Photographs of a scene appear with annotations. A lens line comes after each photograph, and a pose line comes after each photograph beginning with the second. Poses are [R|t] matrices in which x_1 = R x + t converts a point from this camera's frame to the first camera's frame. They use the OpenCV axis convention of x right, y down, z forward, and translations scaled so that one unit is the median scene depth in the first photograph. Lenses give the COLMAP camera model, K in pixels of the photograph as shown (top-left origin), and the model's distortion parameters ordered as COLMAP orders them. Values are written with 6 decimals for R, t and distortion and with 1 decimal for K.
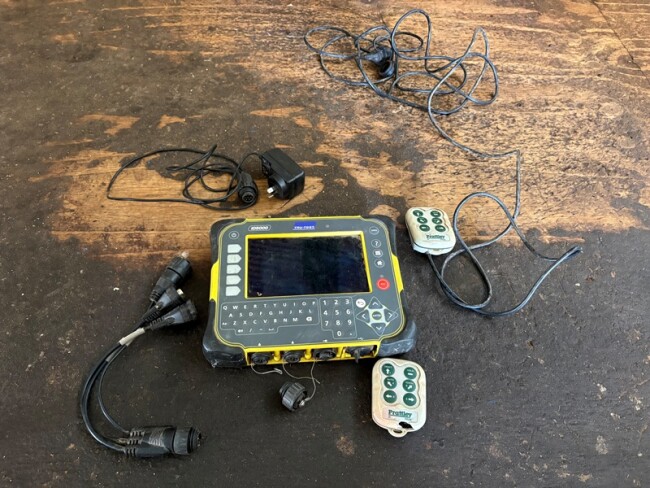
lens RADIAL K [[491.9, 0, 324.7], [0, 491.9, 243.6], [0, 0, 1]] dist [-0.001220, -0.015725]
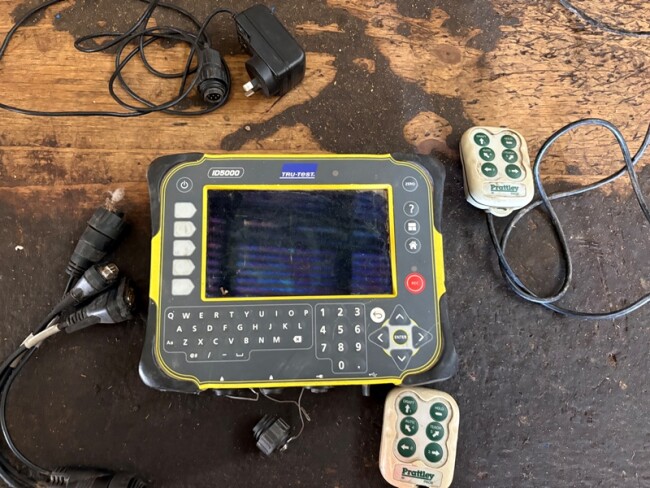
lens RADIAL K [[491.9, 0, 324.9], [0, 491.9, 246.4], [0, 0, 1]] dist [-0.001220, -0.015725]
pose [[0.998226, 0.057740, -0.014532, 0.006601], [-0.046573, 0.909270, 0.413593, -0.208941], [0.037094, -0.412182, 0.910346, 0.399351]]
